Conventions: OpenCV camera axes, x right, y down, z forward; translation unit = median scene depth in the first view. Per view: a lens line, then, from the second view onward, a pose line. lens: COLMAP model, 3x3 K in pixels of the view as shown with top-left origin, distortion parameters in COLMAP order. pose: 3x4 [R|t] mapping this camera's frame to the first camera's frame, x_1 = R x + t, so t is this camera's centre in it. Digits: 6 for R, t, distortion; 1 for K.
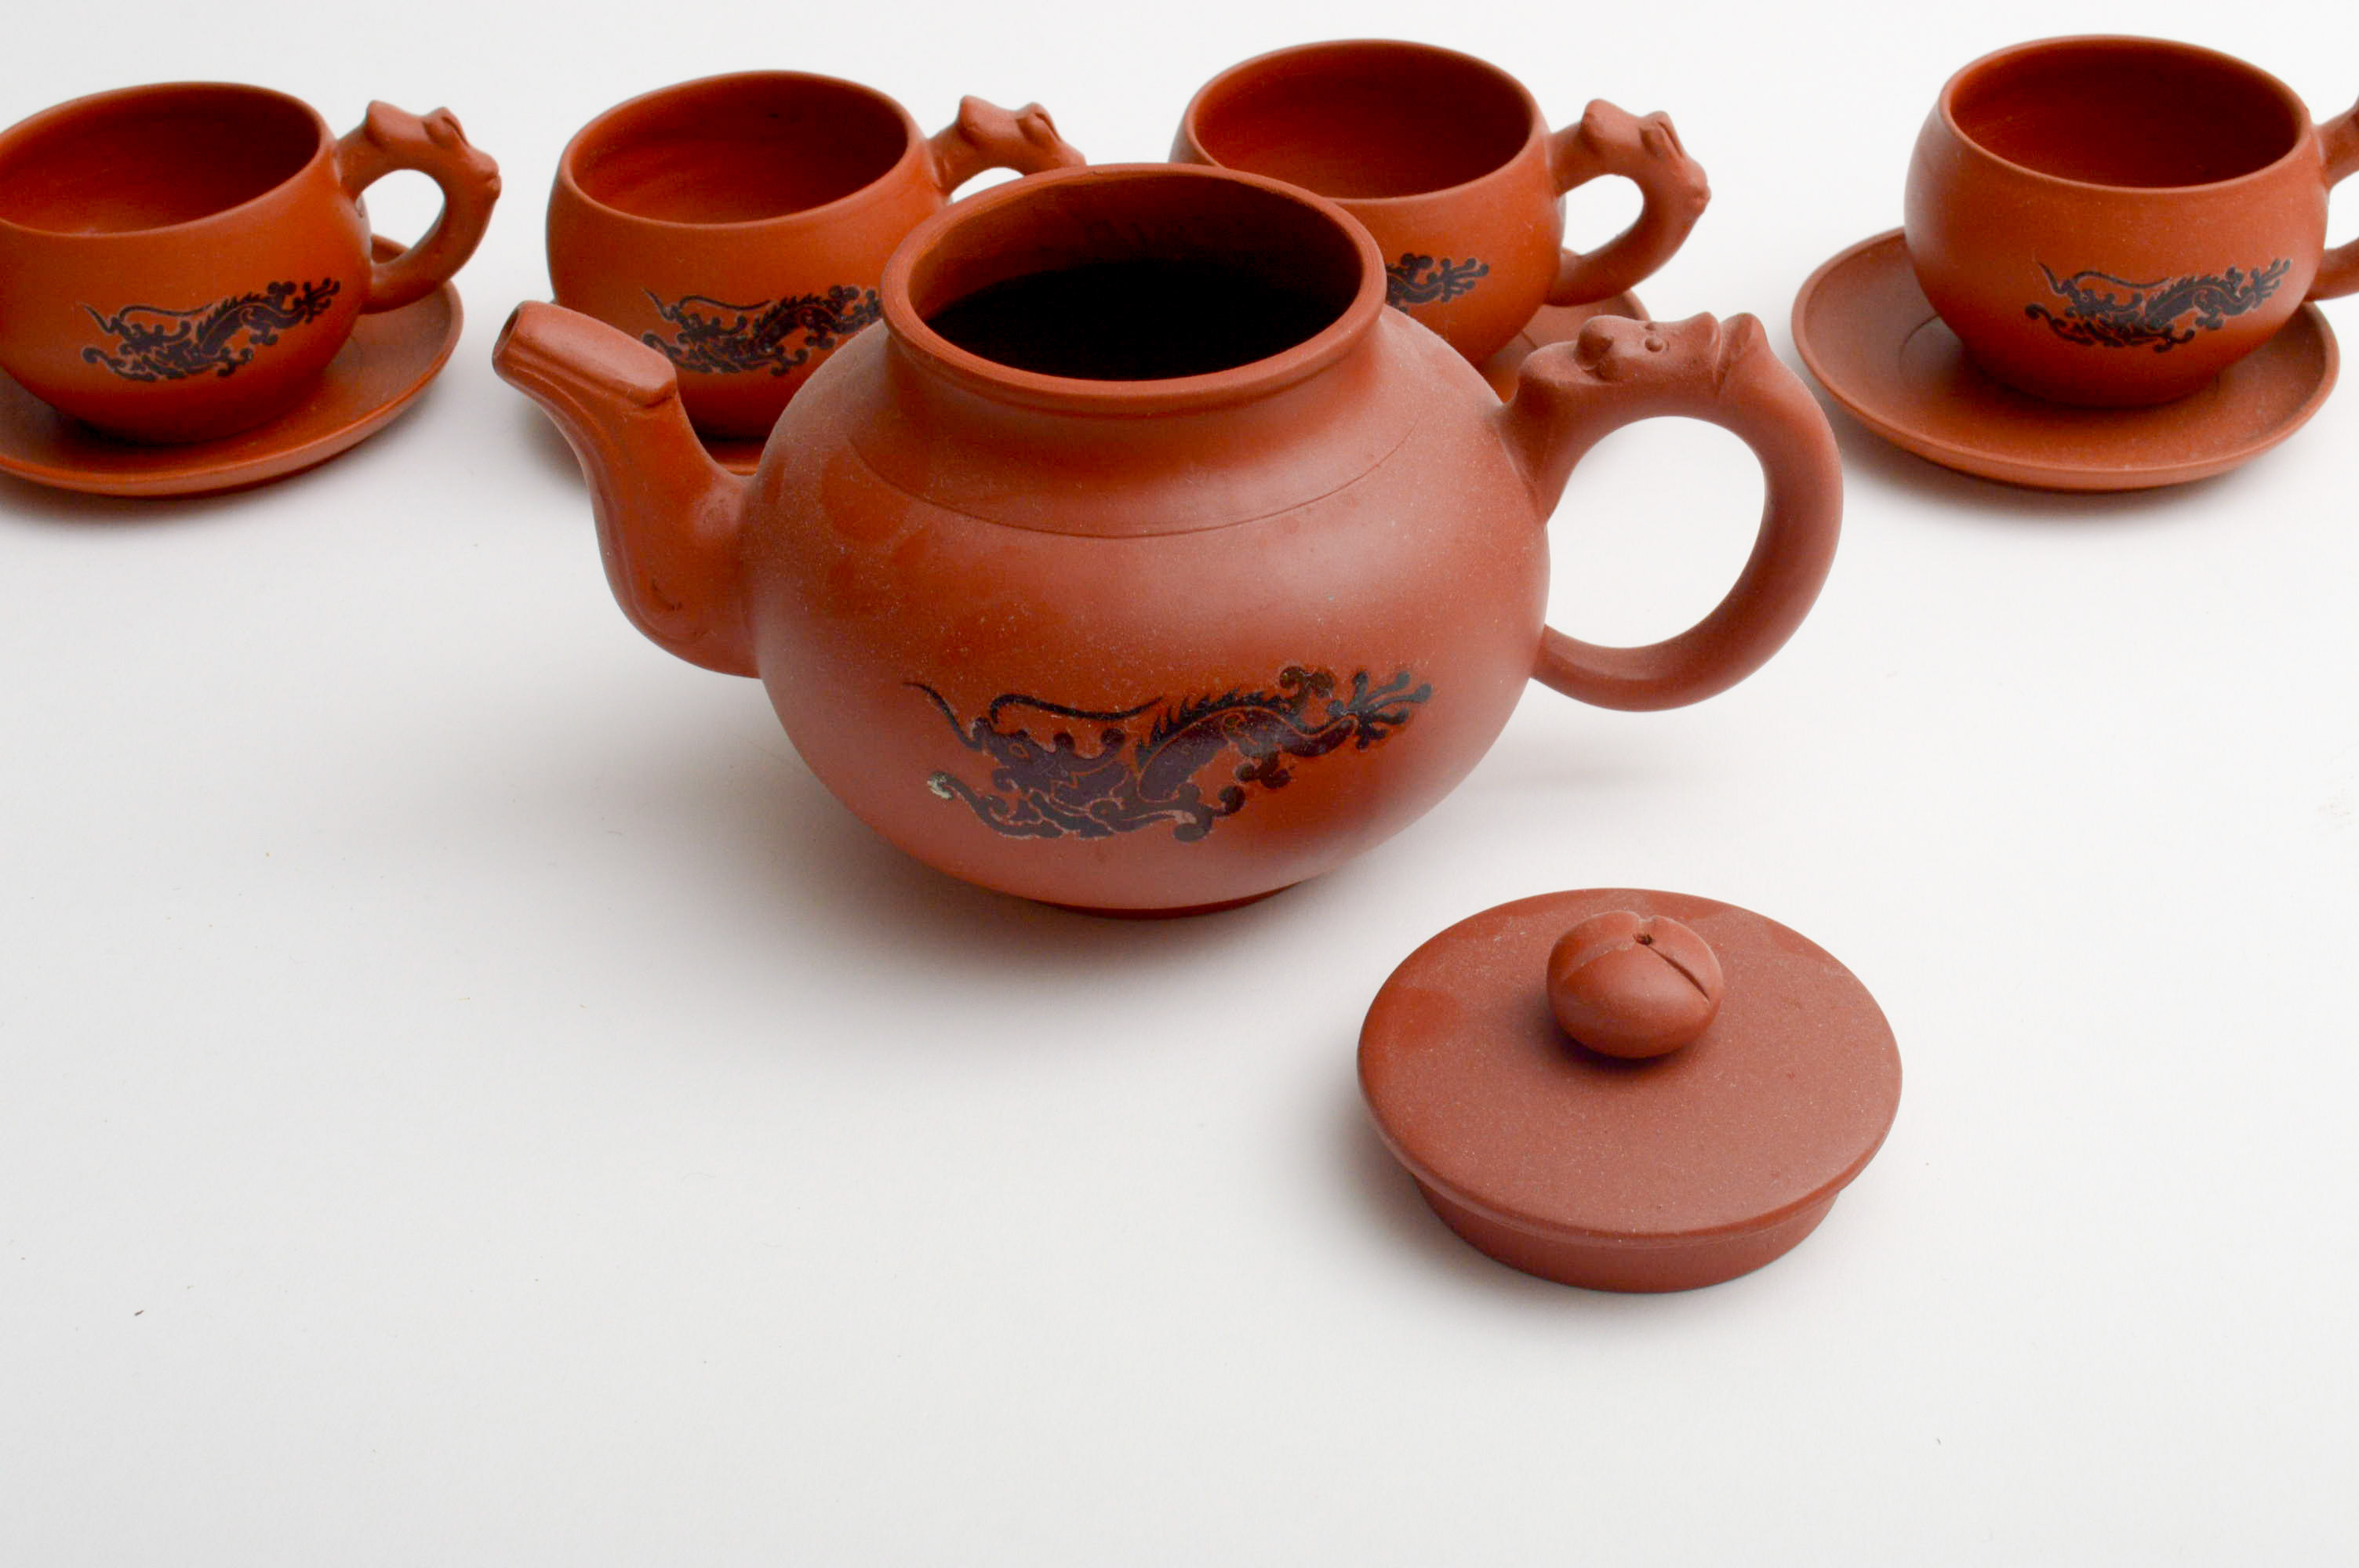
lens RADIAL K [[3496.2, 0, 1179.5], [0, 3496.2, 784.0], [0, 0, 1]] dist [-0.026566, -0.102265]
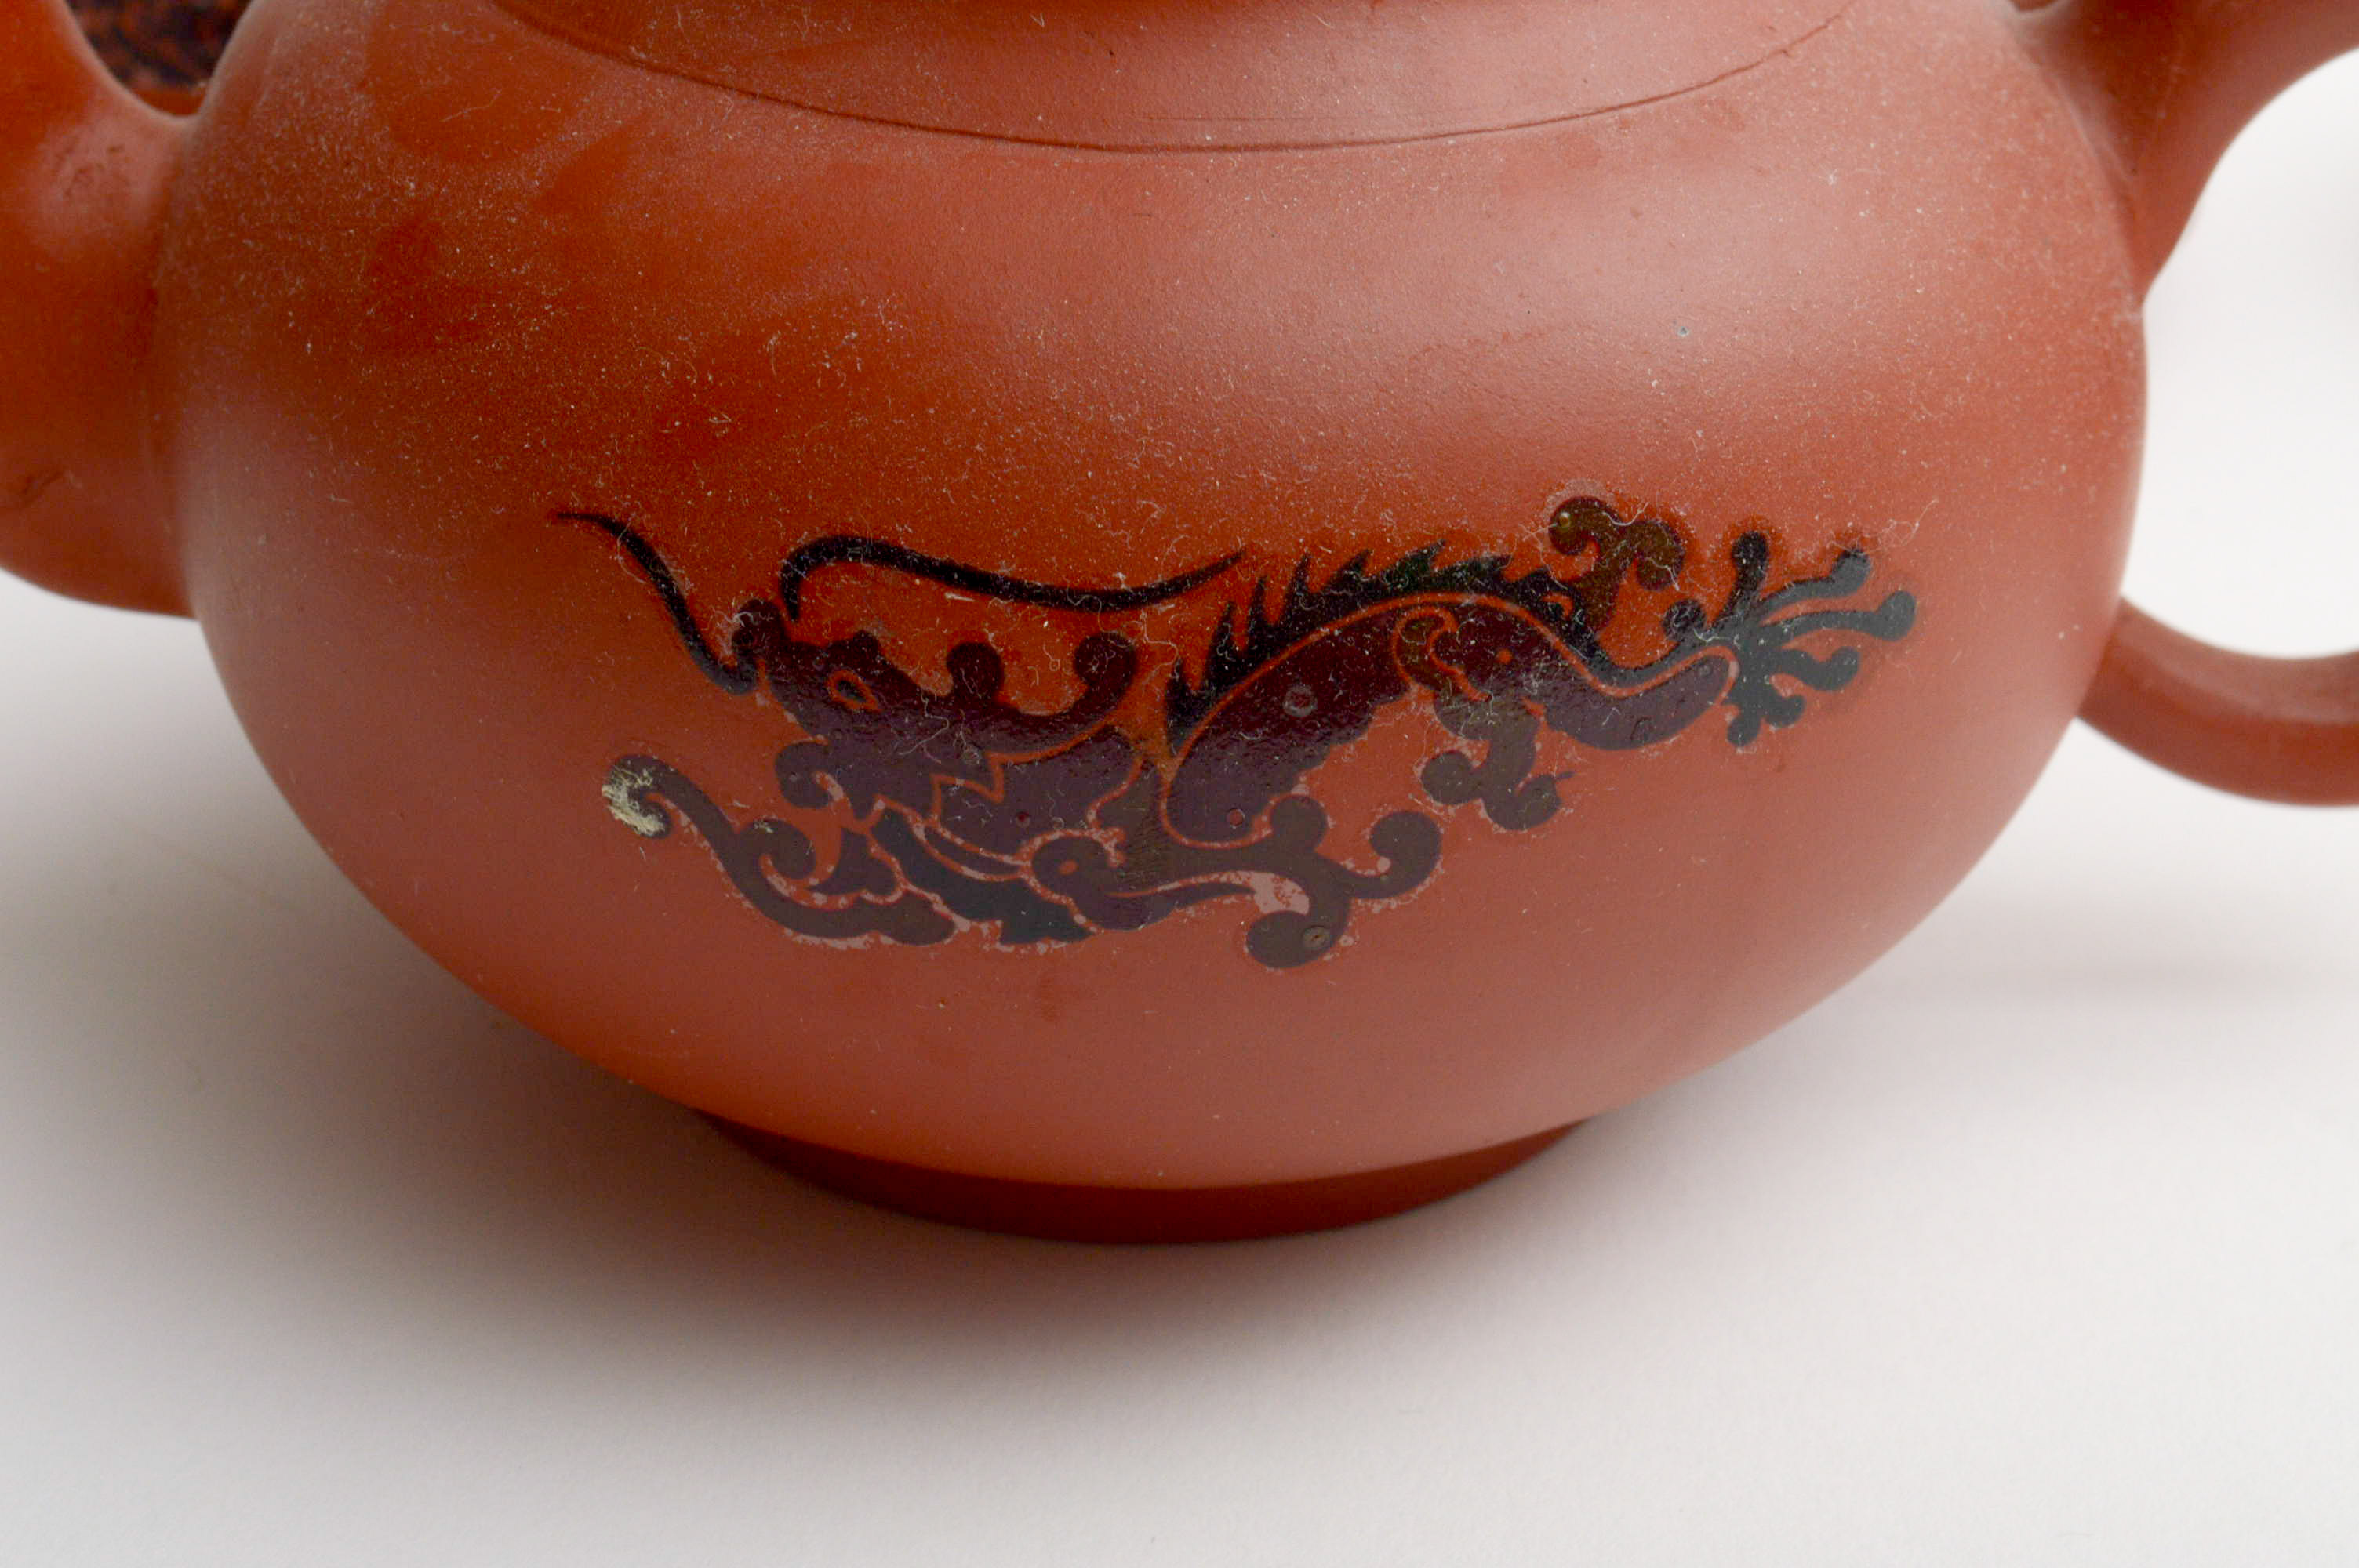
lens RADIAL K [[5332.8, 0, 1179.5], [0, 5332.8, 784.0], [0, 0, 1]] dist [-0.037127, 0.308343]
pose [[0.997953, 0.041844, 0.048370, -0.037682], [-0.034154, 0.988078, -0.150119, 0.084366], [-0.054075, 0.148159, 0.987484, 0.425768]]
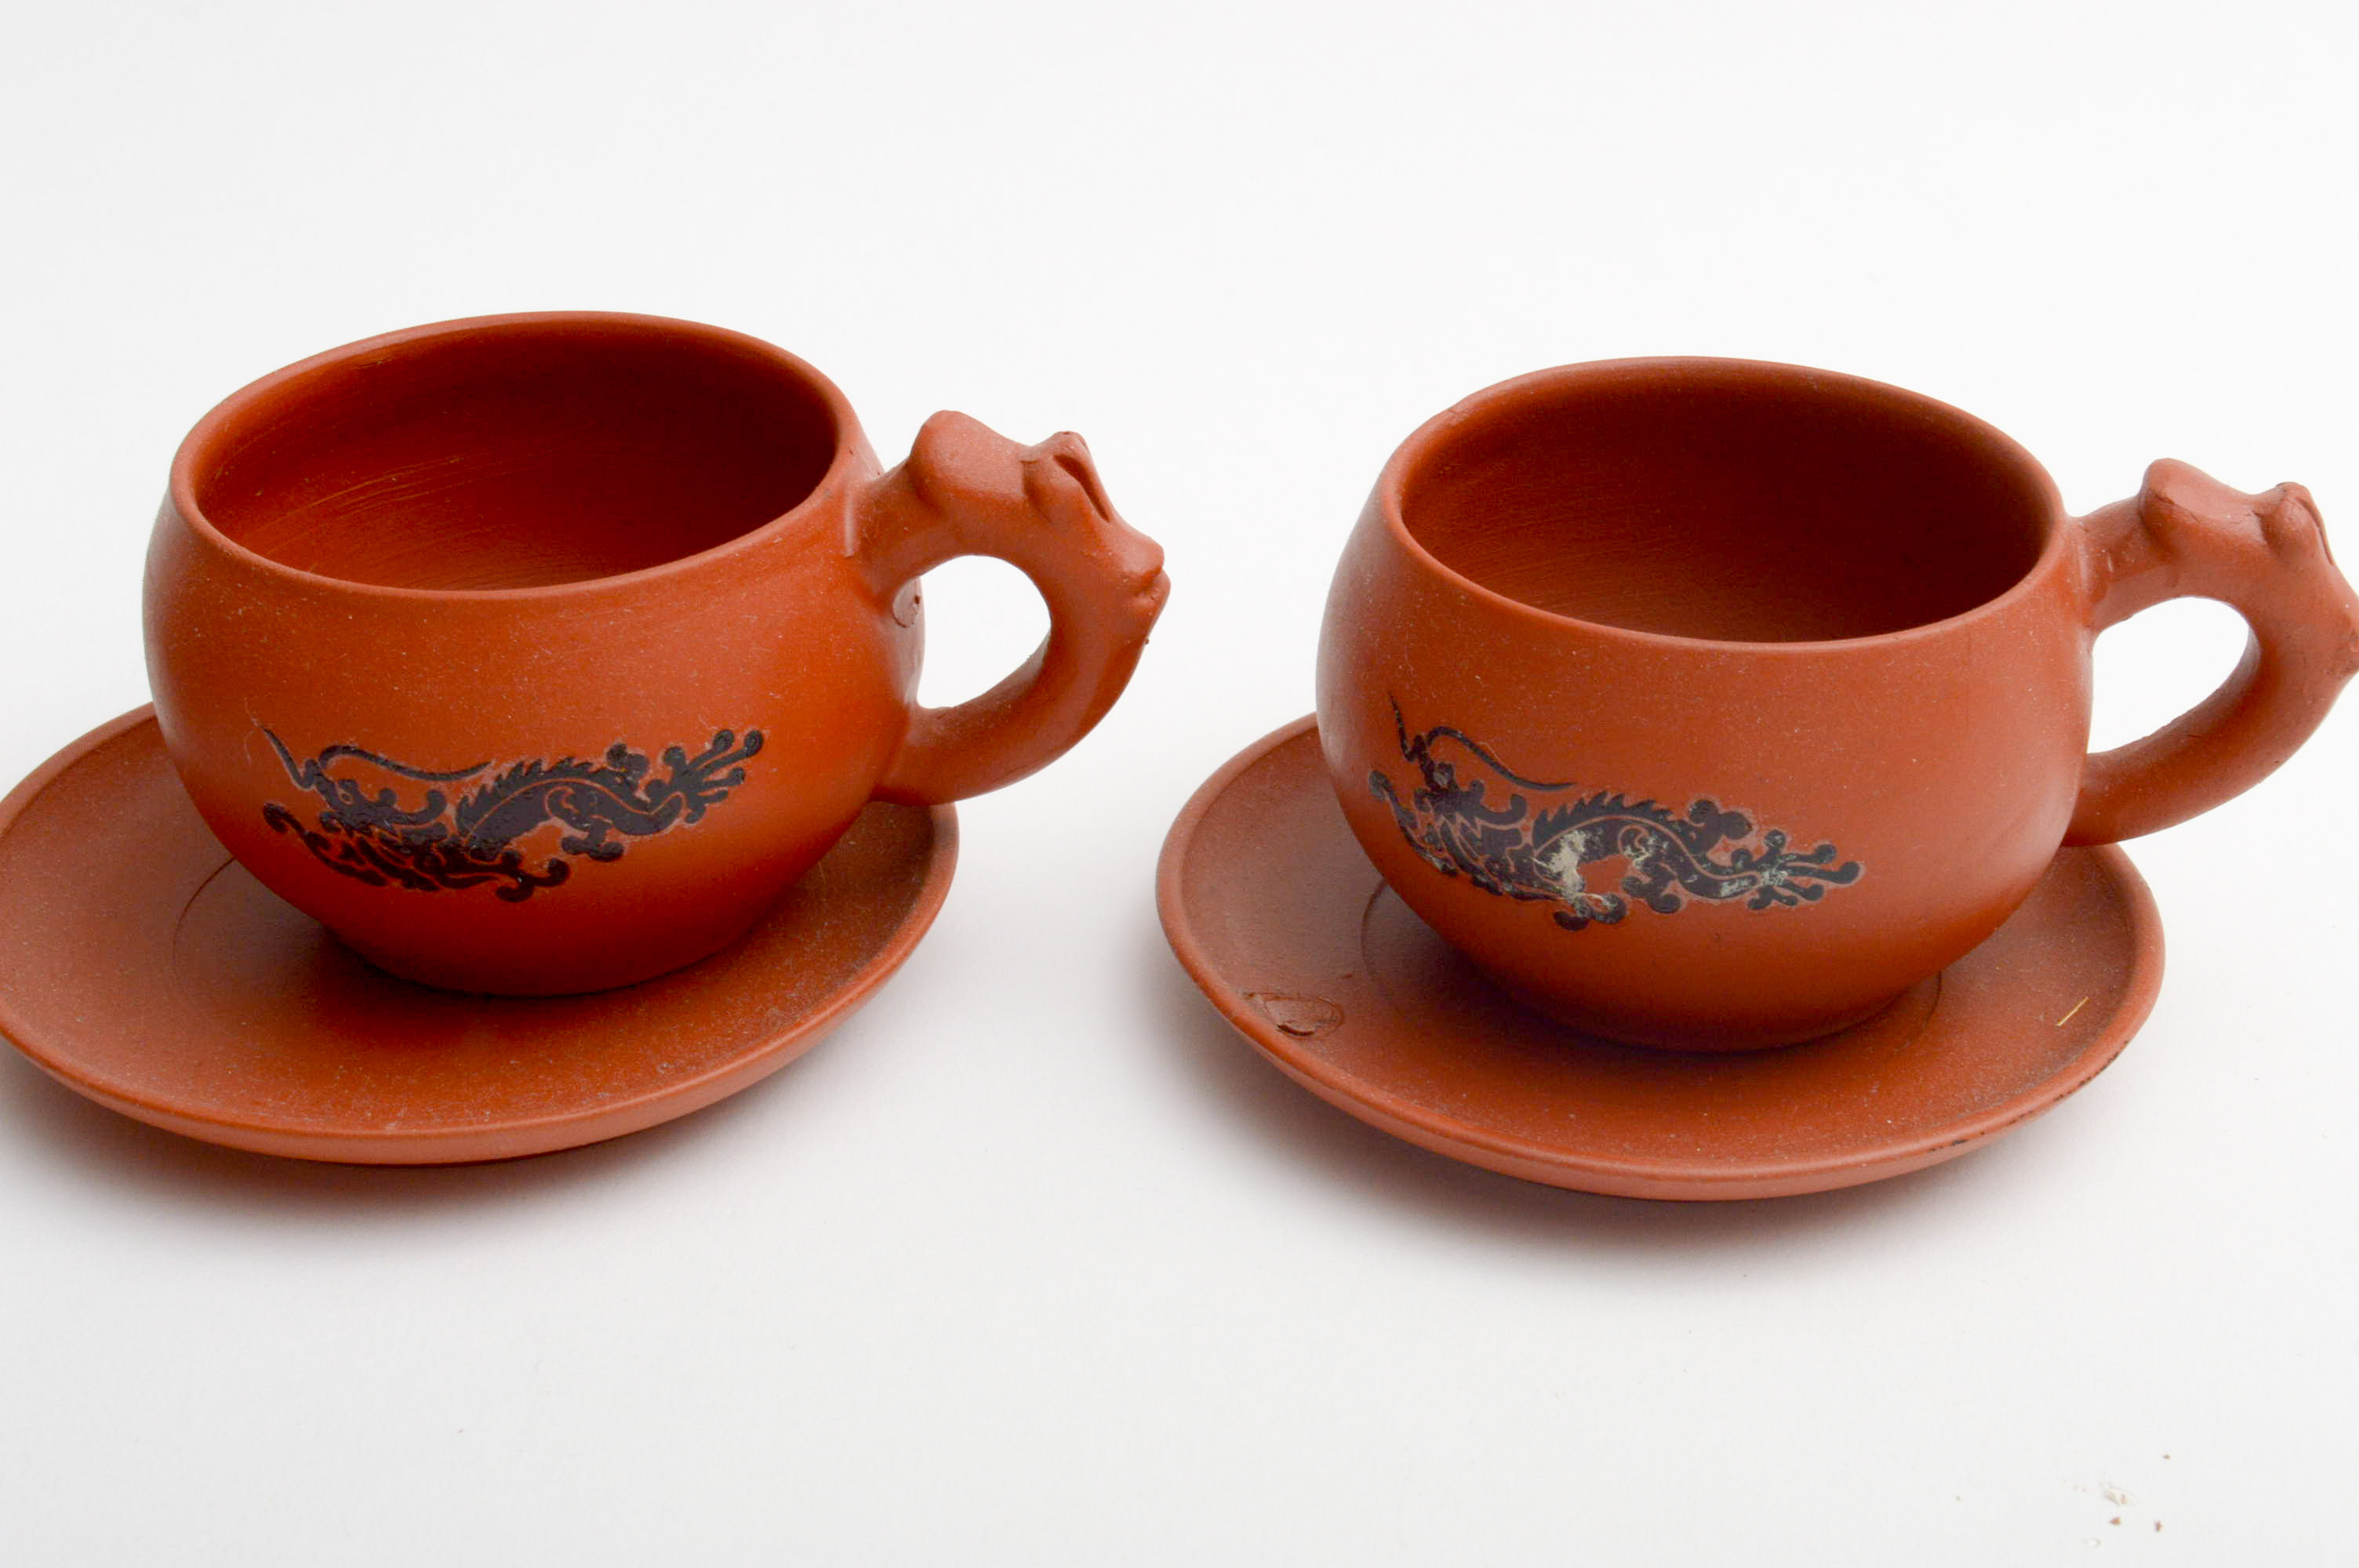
lens RADIAL K [[4012.0, 0, 1179.5], [0, 4012.0, 784.0], [0, 0, 1]] dist [-0.024437, 0.084383]
pose [[0.999248, 0.024501, 0.030058, 0.458639], [-0.020935, 0.993297, -0.113676, -0.094946], [-0.032642, 0.112961, 0.993063, 0.502485]]
